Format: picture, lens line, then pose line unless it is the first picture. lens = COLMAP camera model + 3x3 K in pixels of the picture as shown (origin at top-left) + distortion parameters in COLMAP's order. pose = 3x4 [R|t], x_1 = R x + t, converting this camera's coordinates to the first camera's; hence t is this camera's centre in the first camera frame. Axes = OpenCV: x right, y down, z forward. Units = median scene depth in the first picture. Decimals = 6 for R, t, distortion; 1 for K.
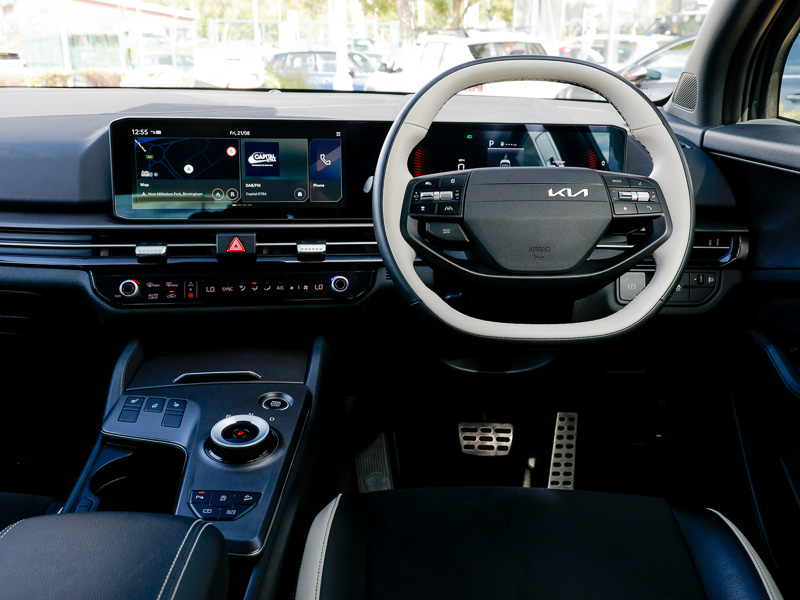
lens RADIAL K [[671.2, 0, 399.7], [0, 671.2, 299.8], [0, 0, 1]] dist [0.003578, 0.000360]
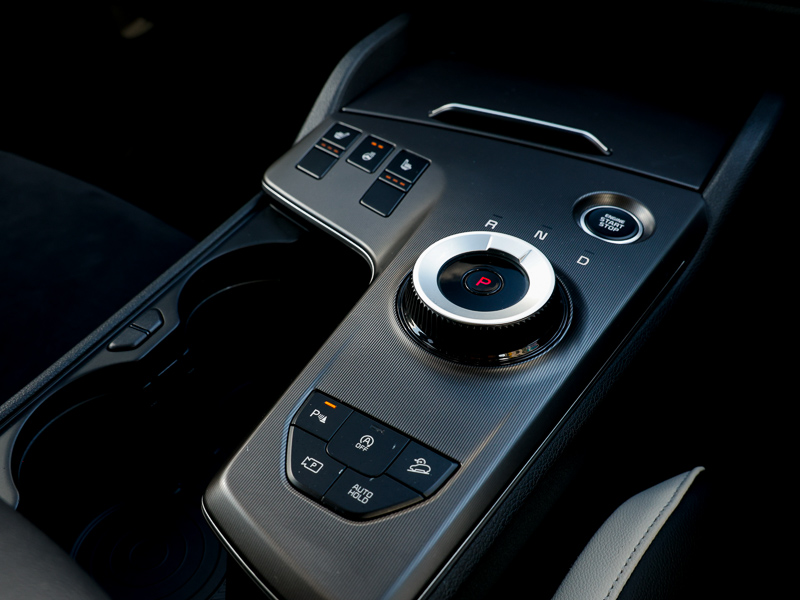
lens RADIAL K [[823.4, 0, 400.3], [0, 823.4, 299.5], [0, 0, 1]] dist [0.081655, 0.000000]
pose [[0.832236, 0.330192, -0.445372, -0.046794], [-0.169017, 0.916171, 0.363406, 0.032361], [0.528031, -0.227164, 0.818278, 0.496885]]
